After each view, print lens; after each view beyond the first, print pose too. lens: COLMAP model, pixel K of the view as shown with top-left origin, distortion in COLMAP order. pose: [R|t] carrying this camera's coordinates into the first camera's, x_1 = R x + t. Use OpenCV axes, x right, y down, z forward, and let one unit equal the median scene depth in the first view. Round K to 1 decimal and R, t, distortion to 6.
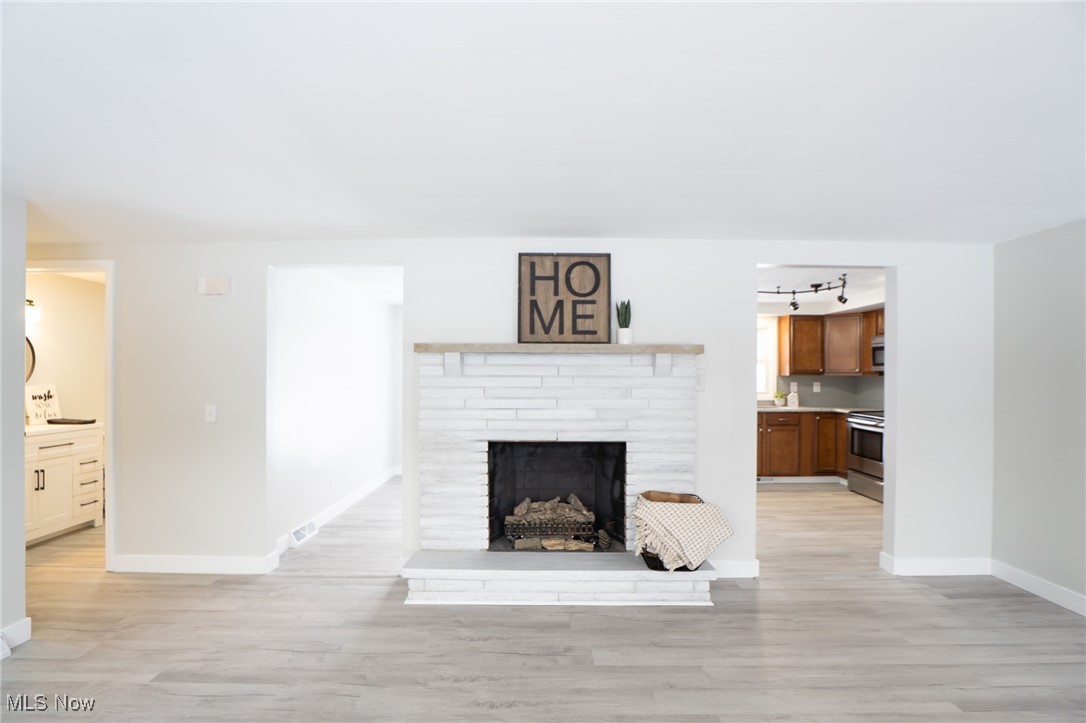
lens RADIAL K [[523.9, 0, 575.0], [0, 523.9, 372.3], [0, 0, 1]] dist [-0.026943, 0.000748]
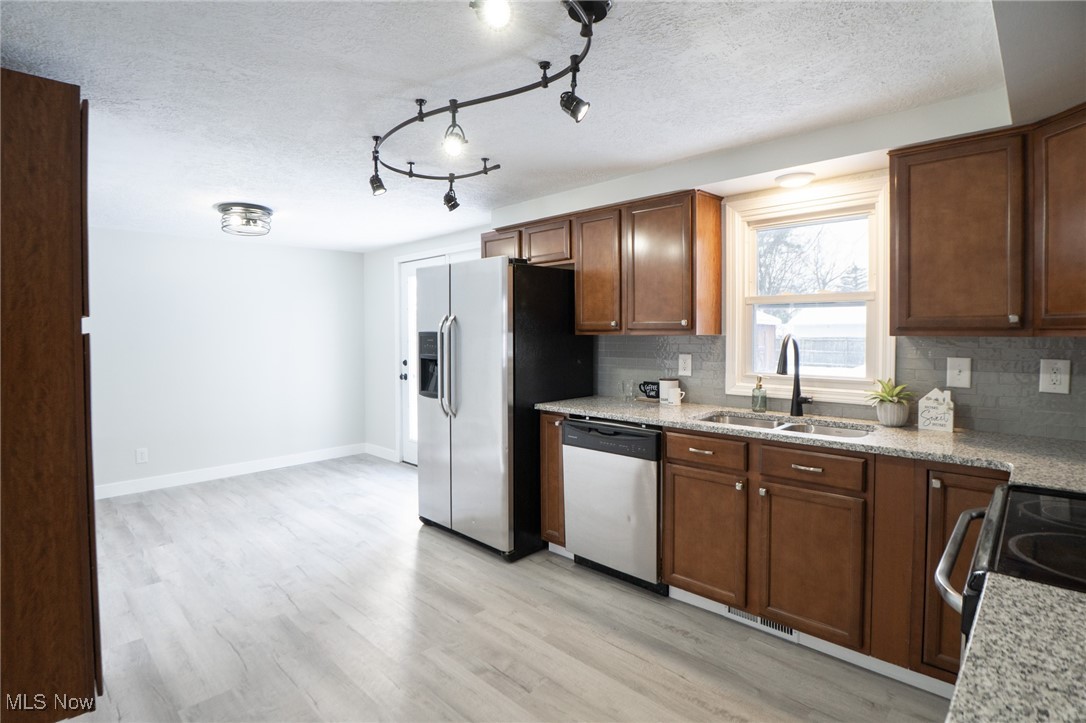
lens RADIAL K [[539.4, 0, 544.2], [0, 539.4, 342.7], [0, 0, 1]] dist [-0.027332, 0.000415]
pose [[0.708119, 0.012045, -0.705991, 0.954587], [0.004529, 0.999756, 0.021599, 0.003337], [0.706079, -0.018492, 0.707892, 1.172643]]
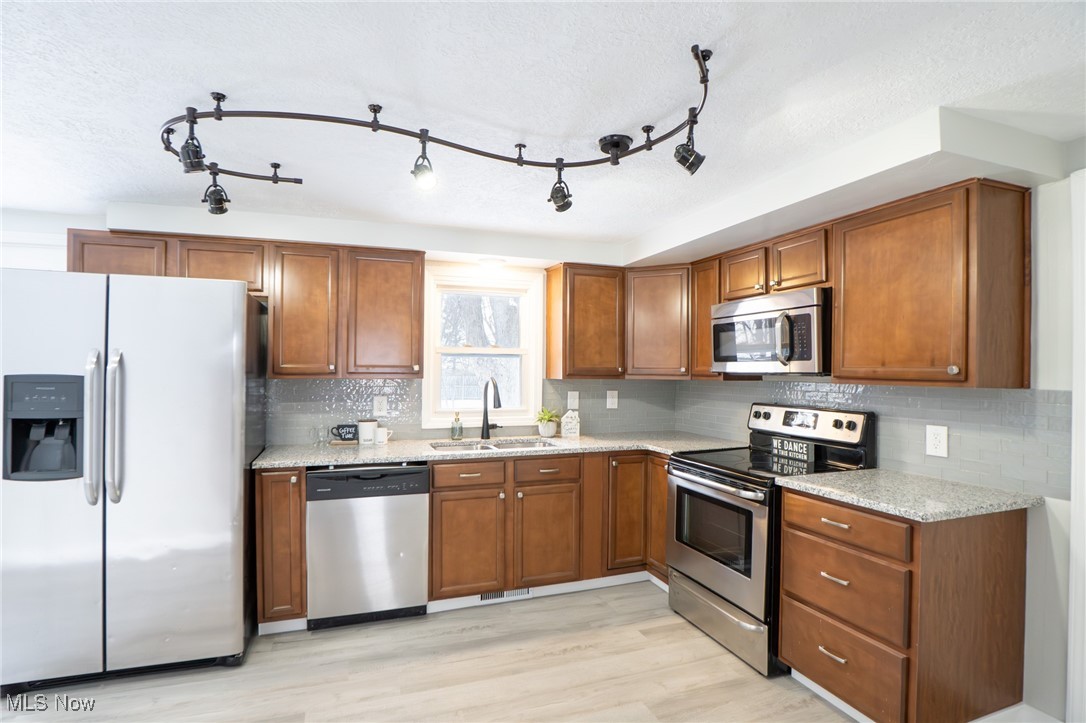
lens RADIAL K [[508.1, 0, 540.8], [0, 508.1, 372.2], [0, 0, 1]] dist [-0.025575, 0.000572]
pose [[0.954777, 0.003517, 0.297302, 0.459192], [-0.004858, 0.999981, 0.003772, -0.005266], [-0.297283, -0.005046, 0.954776, 1.006449]]
